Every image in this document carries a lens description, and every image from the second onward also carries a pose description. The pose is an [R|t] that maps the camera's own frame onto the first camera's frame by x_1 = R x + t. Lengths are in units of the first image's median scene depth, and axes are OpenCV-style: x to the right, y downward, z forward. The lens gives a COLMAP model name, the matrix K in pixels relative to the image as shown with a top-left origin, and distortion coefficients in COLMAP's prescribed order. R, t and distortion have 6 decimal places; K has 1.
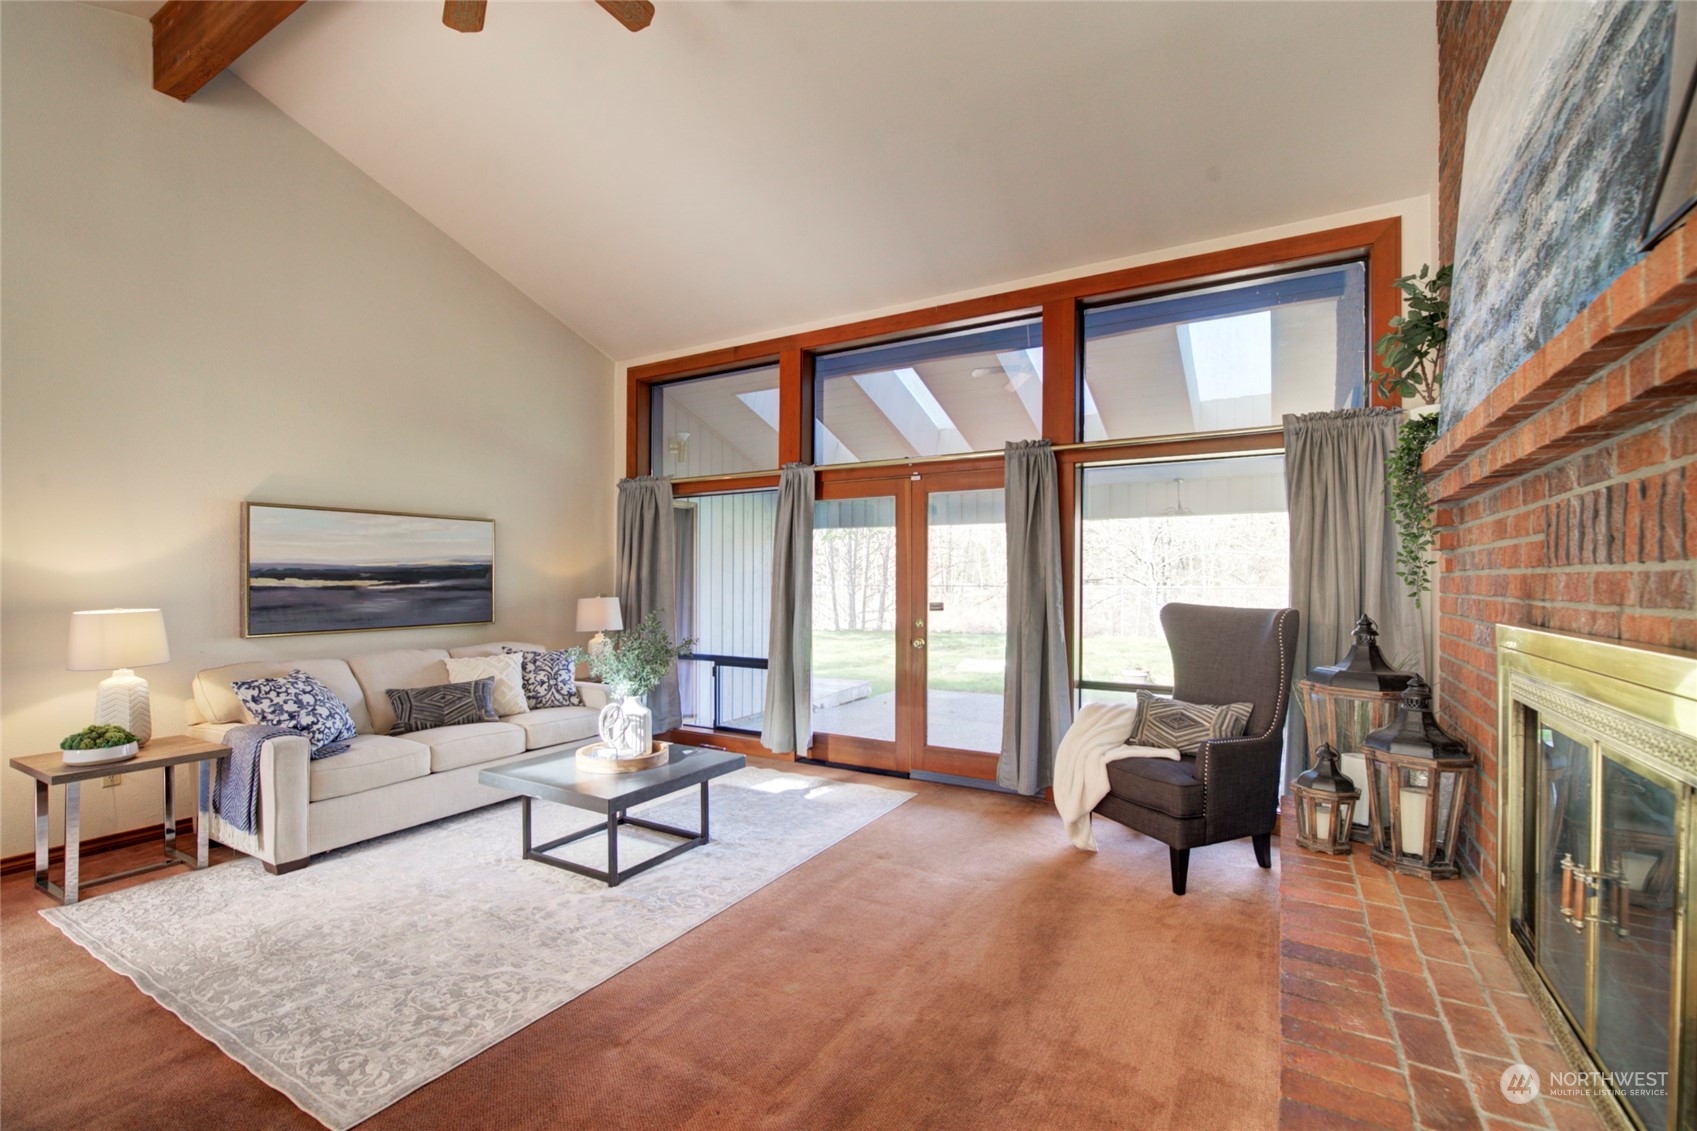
lens RADIAL K [[731.6, 0, 853.6], [0, 731.6, 574.9], [0, 0, 1]] dist [-0.007581, 0.000015]
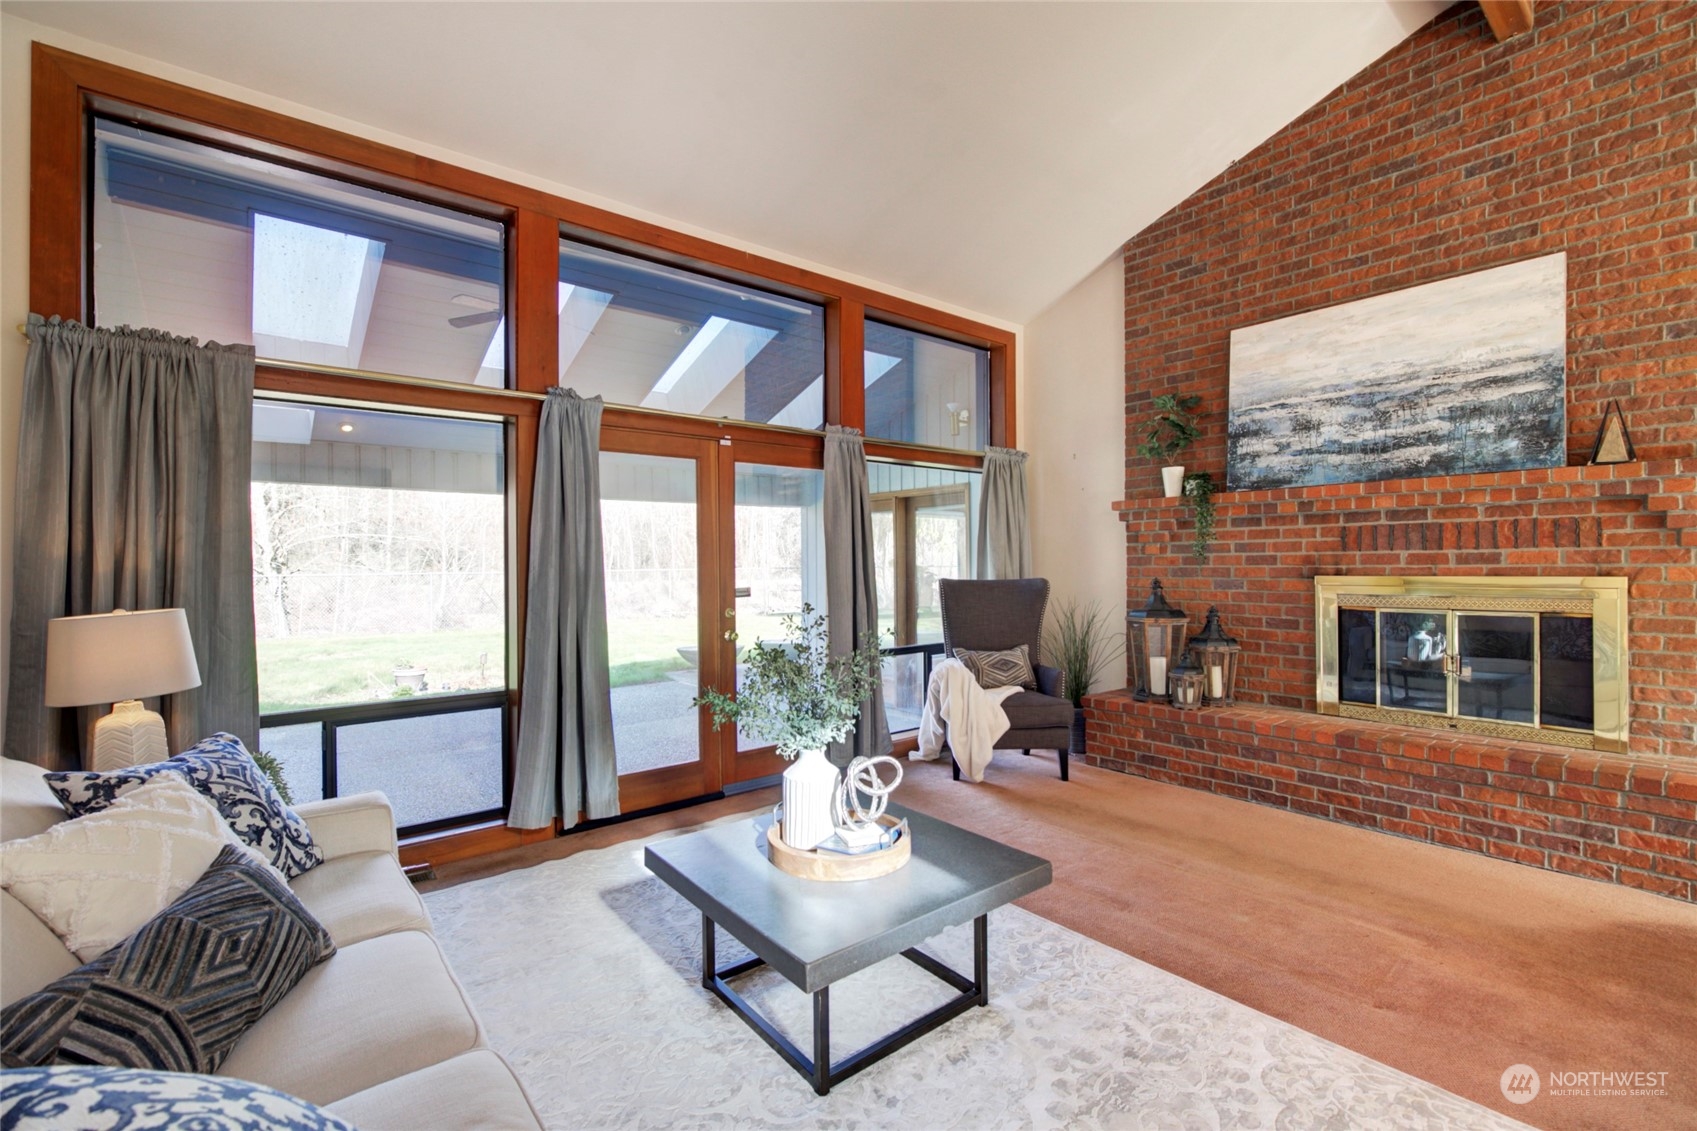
lens RADIAL K [[731.6, 0, 846.6], [0, 731.6, 558.2], [0, 0, 1]] dist [-0.007581, 0.000015]
pose [[0.364053, -0.000139, 0.931378, -0.660927], [0.003054, 0.999995, -0.001044, 0.003580], [-0.931373, 0.003224, 0.364051, 0.561884]]
